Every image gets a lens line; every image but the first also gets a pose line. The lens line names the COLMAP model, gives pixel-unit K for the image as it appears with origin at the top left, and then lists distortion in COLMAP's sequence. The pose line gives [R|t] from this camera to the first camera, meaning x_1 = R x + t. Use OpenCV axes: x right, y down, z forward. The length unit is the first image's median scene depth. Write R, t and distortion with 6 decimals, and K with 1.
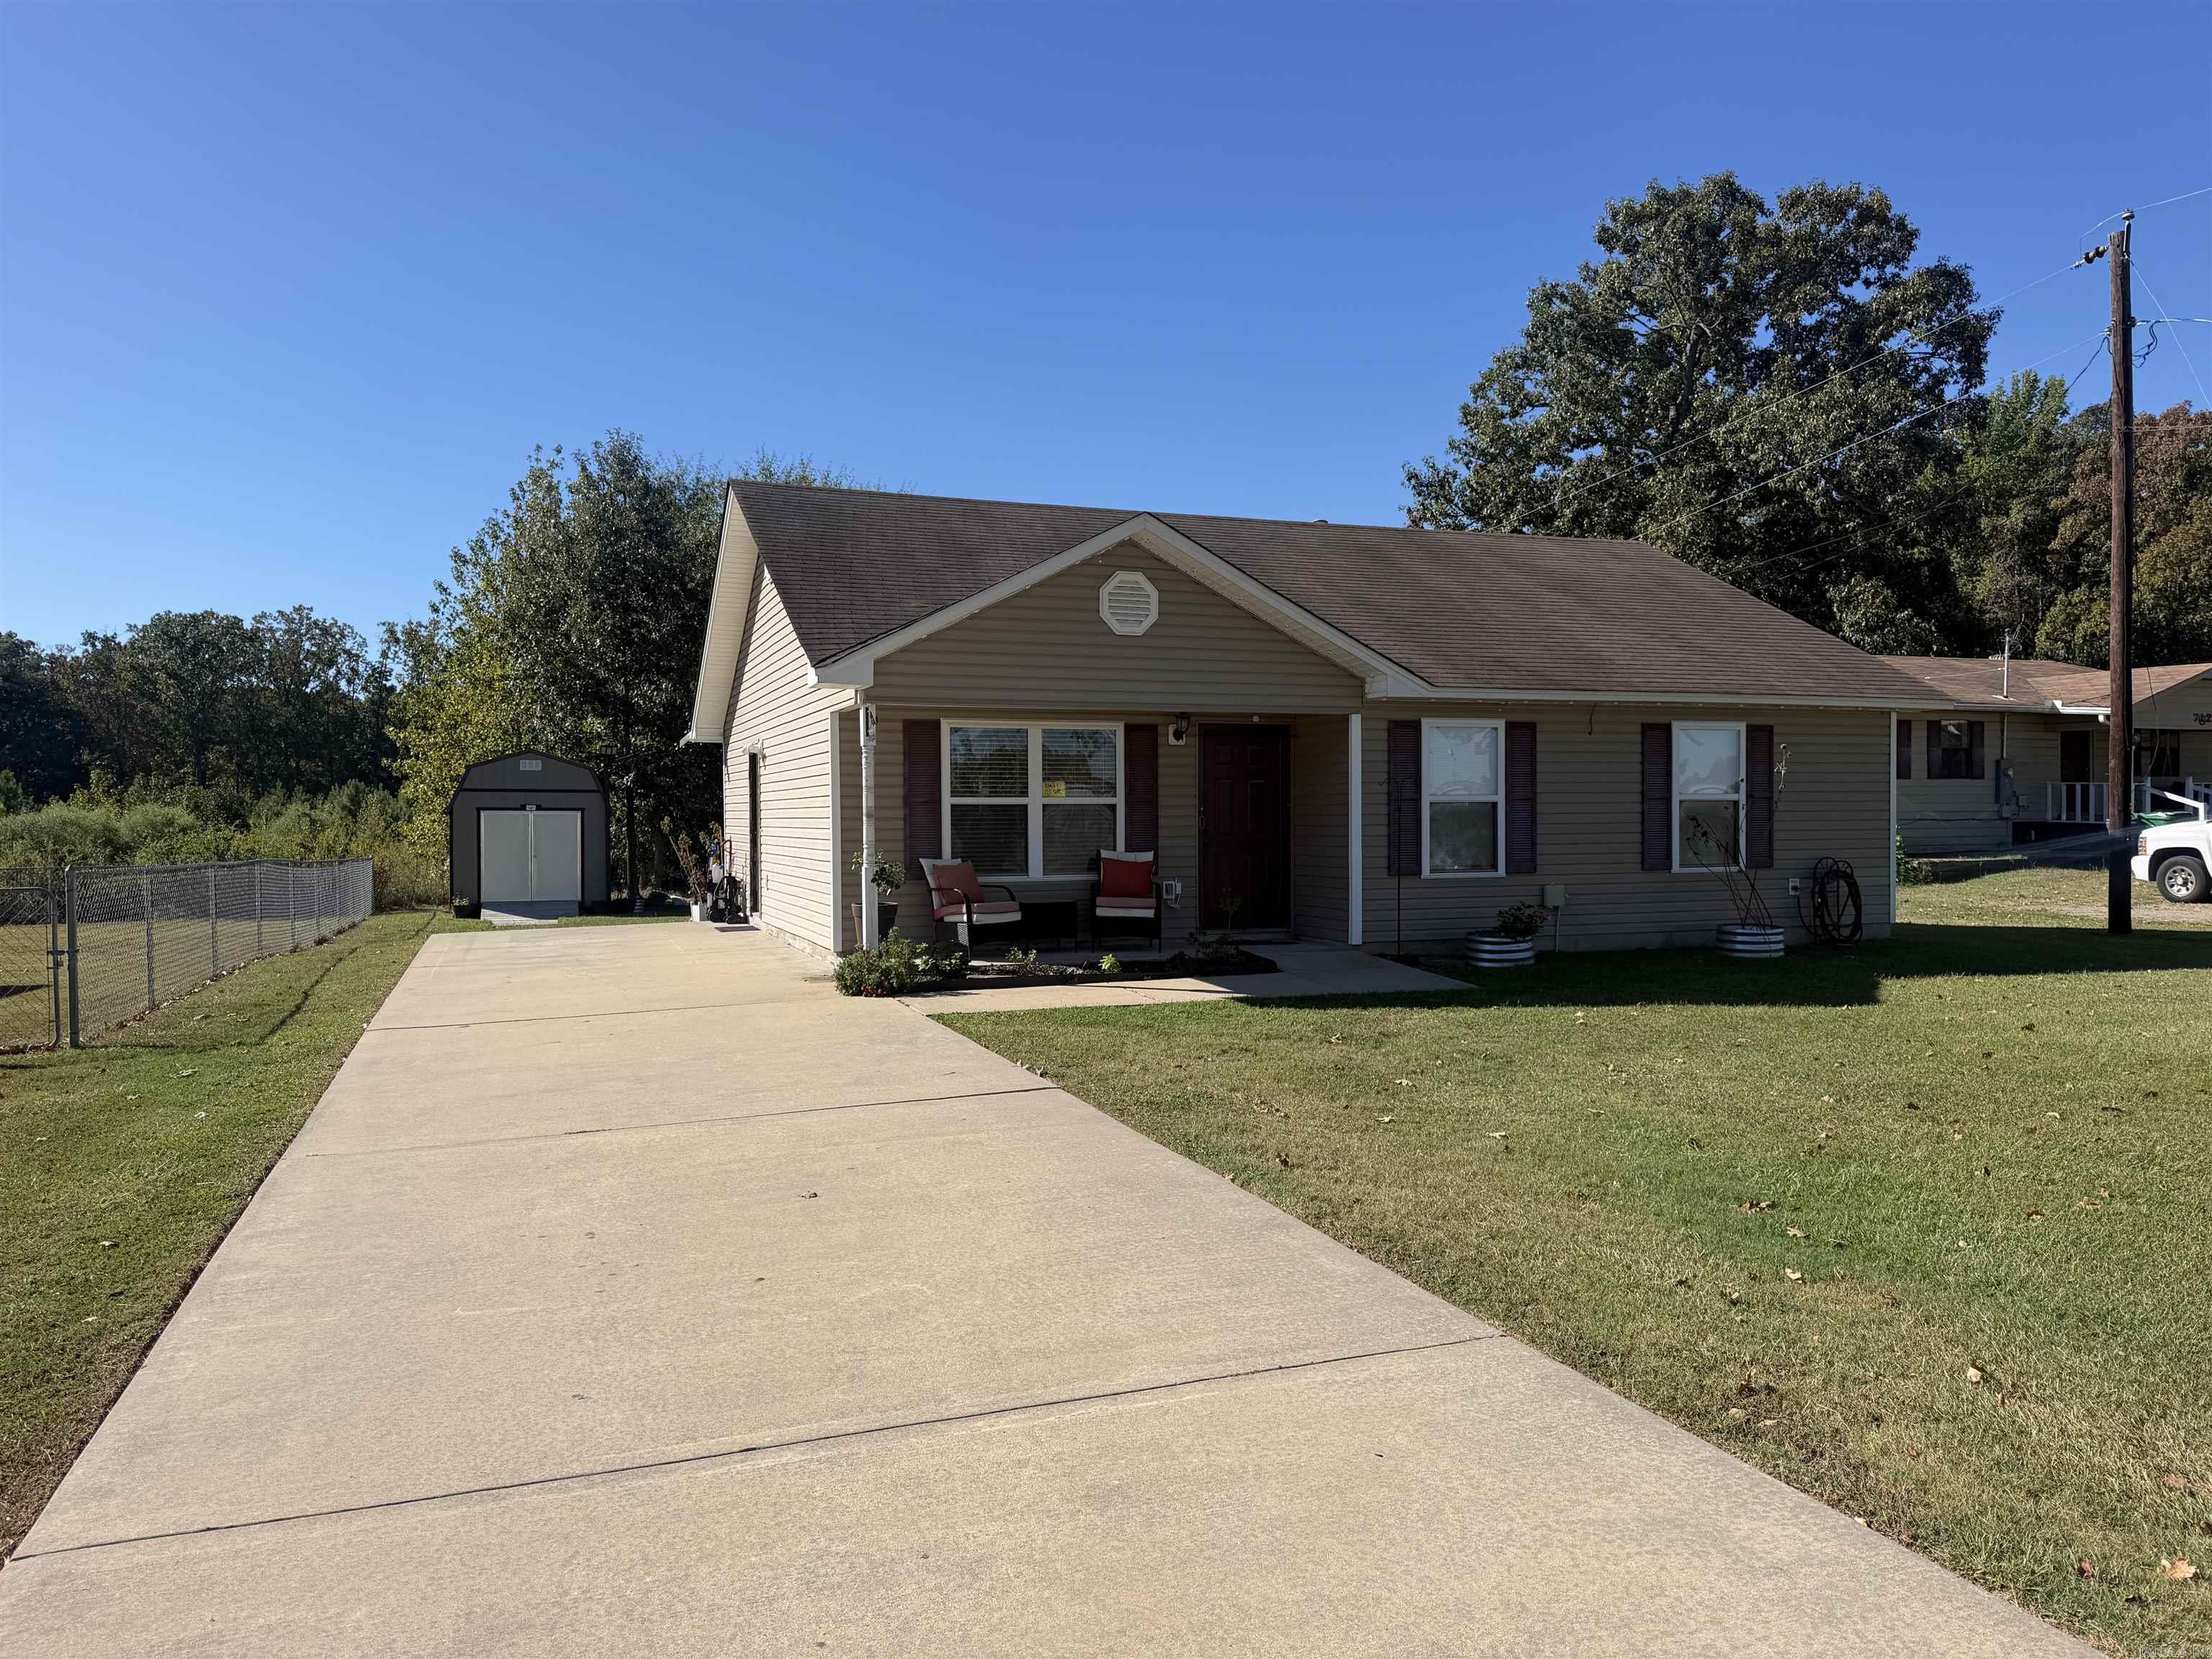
lens RADIAL K [[1508.8, 0, 1116.1], [0, 1508.8, 840.3], [0, 0, 1]] dist [0.155621, -0.216202]
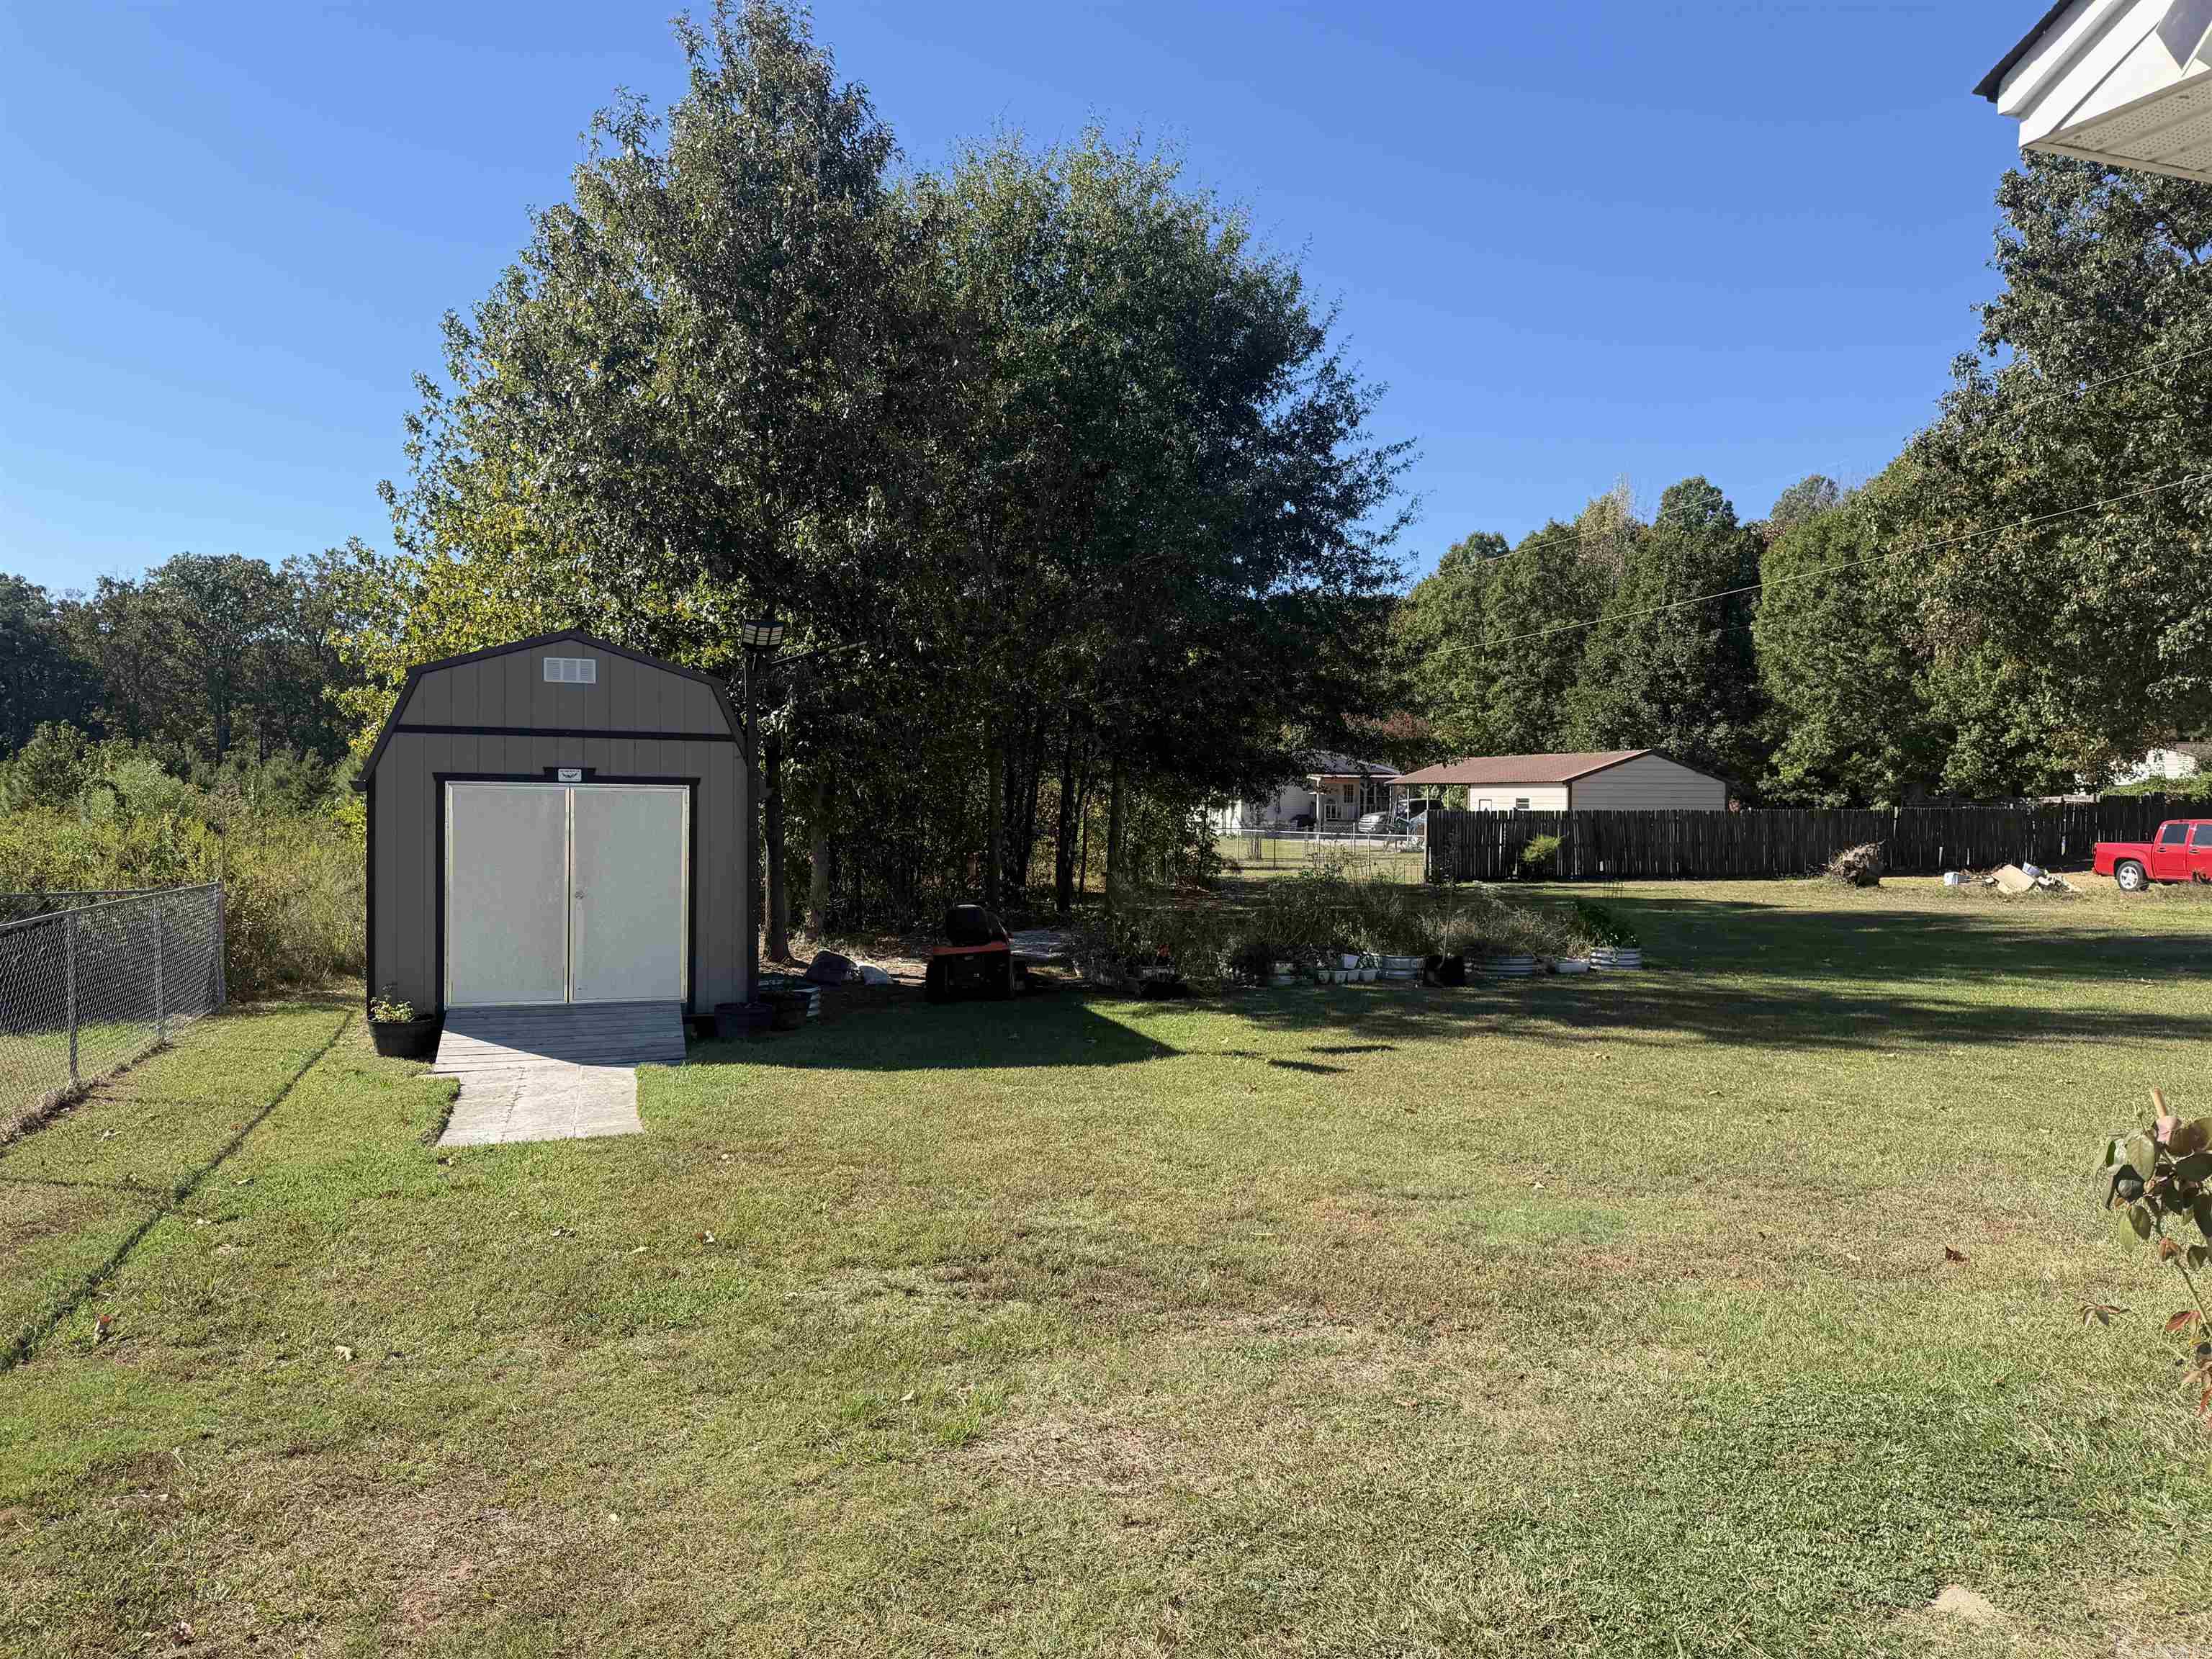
lens RADIAL K [[1575.1, 0, 1106.0], [0, 1575.1, 829.5], [0, 0, 1]] dist [0.074320, -0.069189]
pose [[0.998911, 0.015386, -0.044053, -0.472942], [-0.015073, 0.999859, 0.007429, -0.026182], [0.044161, -0.006757, 0.999002, 1.260045]]
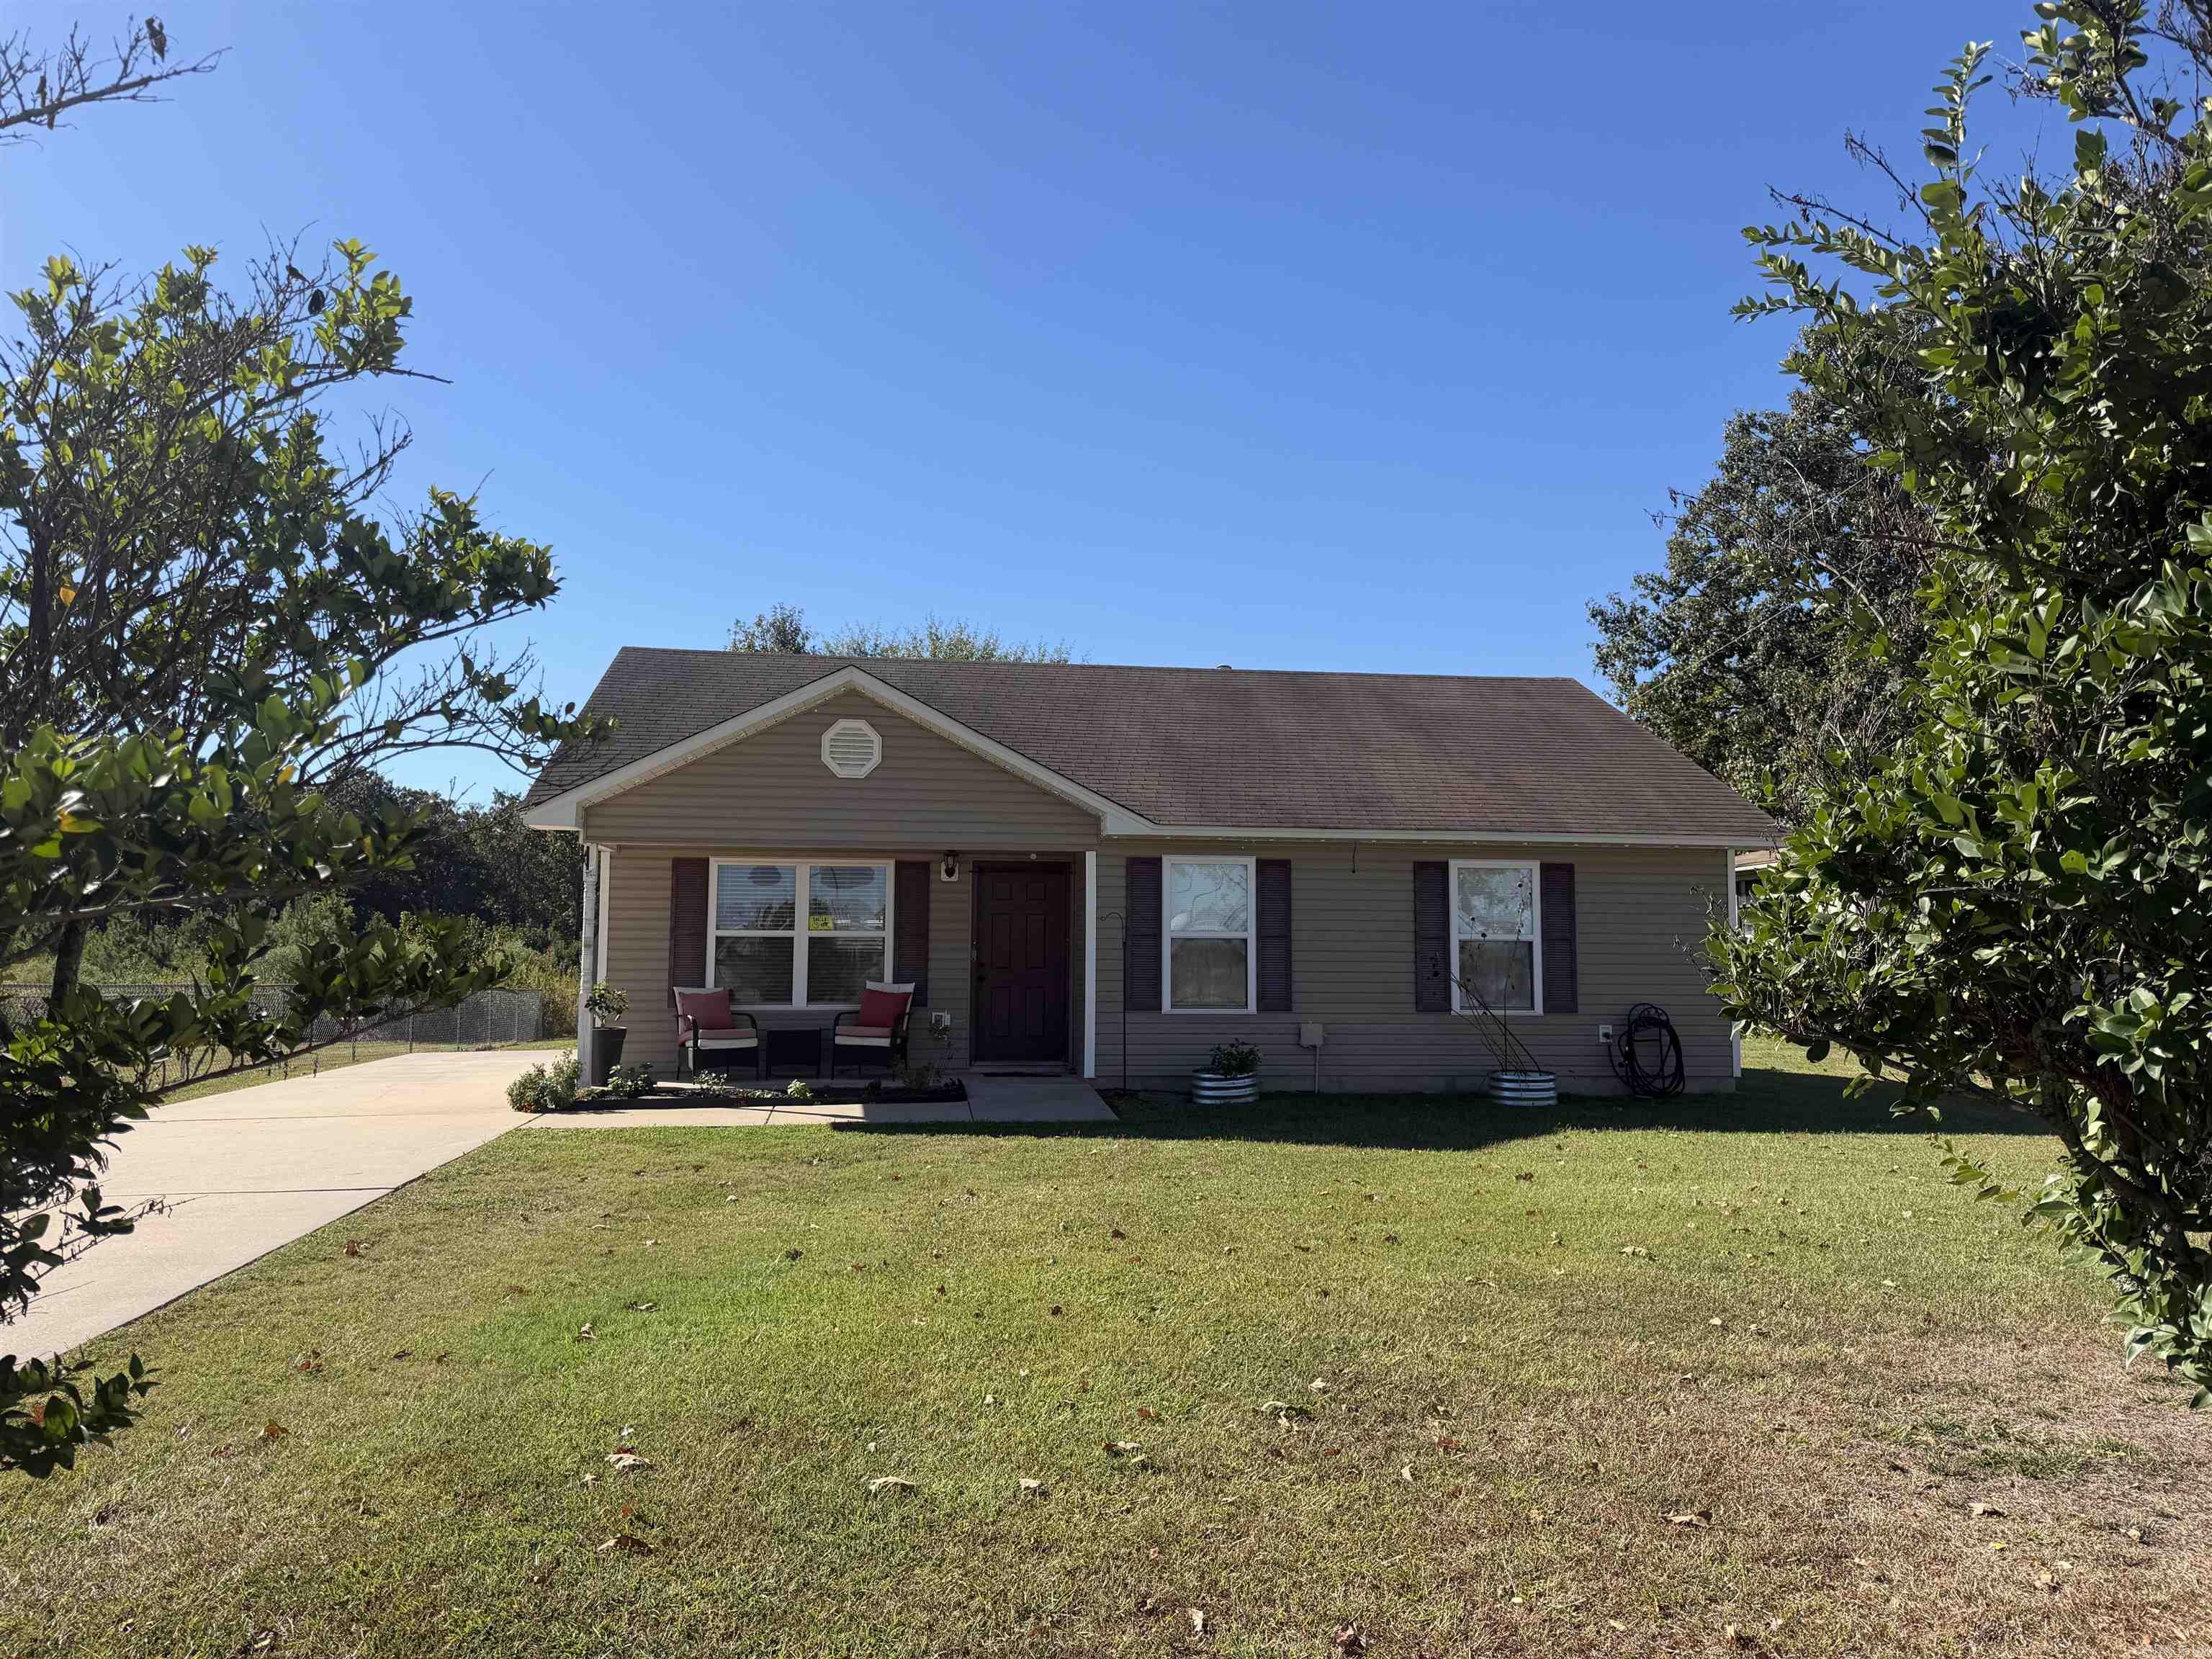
lens RADIAL K [[1508.8, 0, 1116.1], [0, 1508.8, 840.3], [0, 0, 1]] dist [0.155621, -0.216202]
pose [[0.976603, -0.005173, -0.214990, 0.370925], [-0.015390, 0.995466, -0.093862, 0.005093], [0.214500, 0.094975, 0.972095, 0.004407]]
